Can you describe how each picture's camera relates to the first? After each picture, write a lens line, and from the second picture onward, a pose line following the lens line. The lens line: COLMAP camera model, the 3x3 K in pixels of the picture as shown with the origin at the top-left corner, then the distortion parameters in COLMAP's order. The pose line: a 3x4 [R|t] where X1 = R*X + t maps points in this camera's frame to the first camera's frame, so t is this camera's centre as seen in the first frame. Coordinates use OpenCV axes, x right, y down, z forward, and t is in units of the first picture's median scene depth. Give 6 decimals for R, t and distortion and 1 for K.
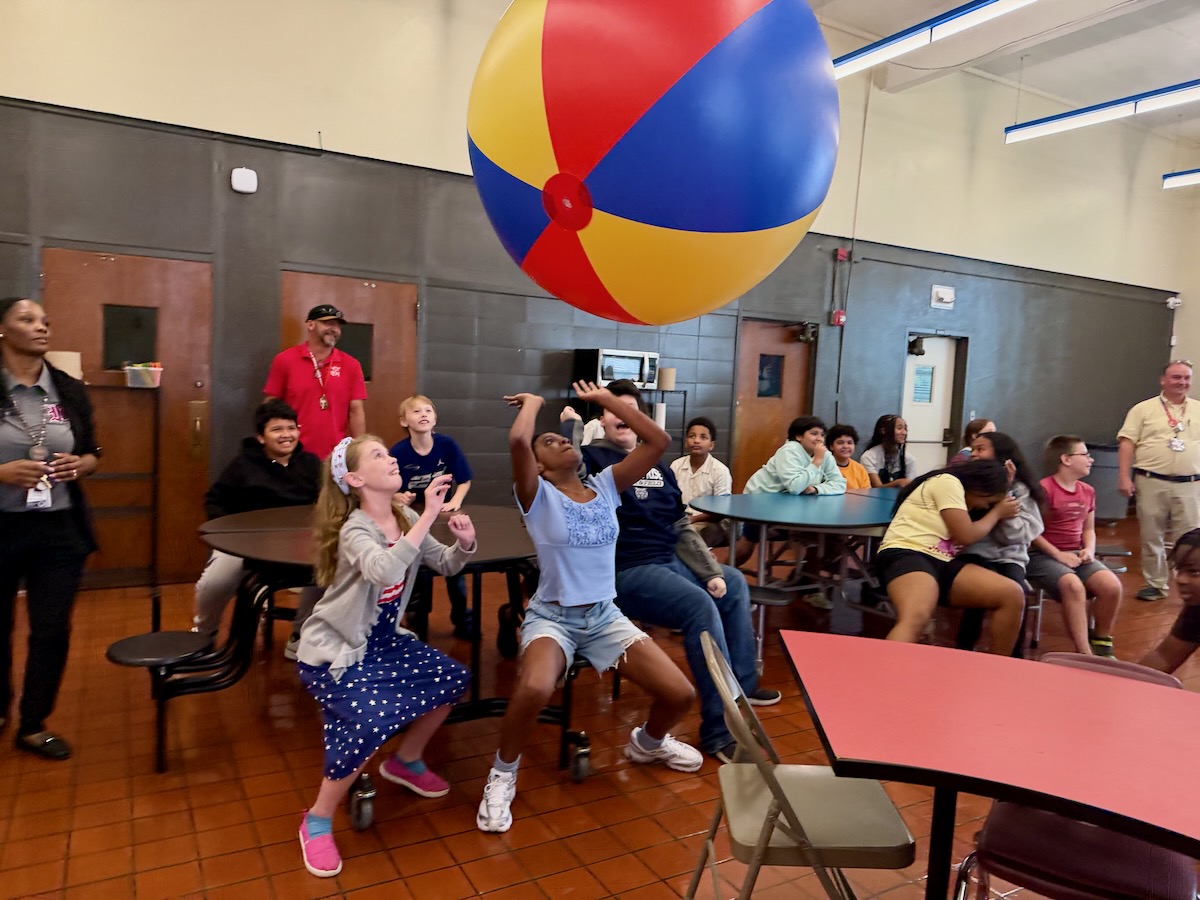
lens RADIAL K [[857.1, 0, 583.0], [0, 857.1, 434.8], [0, 0, 1]] dist [0.042422, -0.046134]
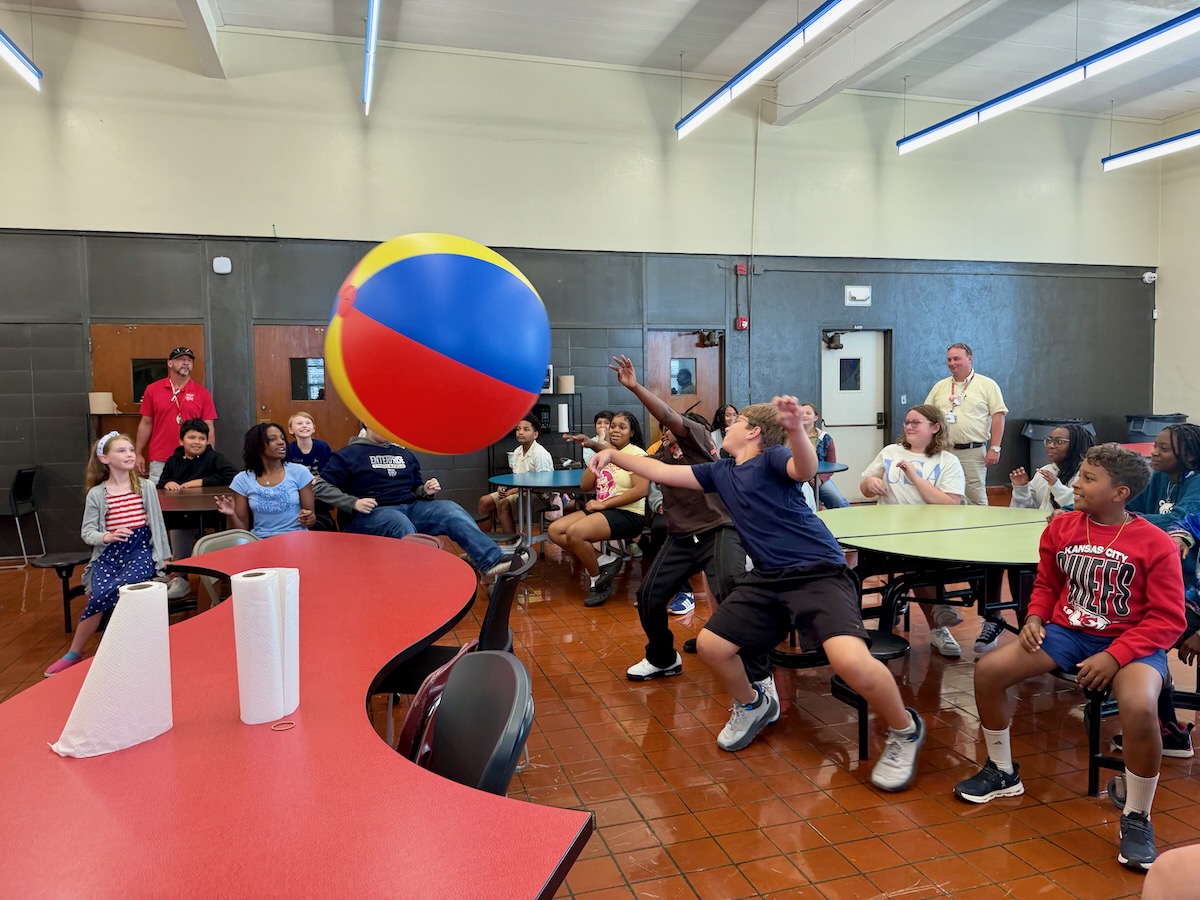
lens RADIAL K [[857.1, 0, 604.4], [0, 857.1, 438.7], [0, 0, 1]] dist [0.042422, -0.046134]
pose [[0.976021, -0.045450, -0.212877, 0.337881], [0.044835, 0.998965, -0.007721, 0.020836], [0.213008, -0.002008, 0.977048, -0.172790]]
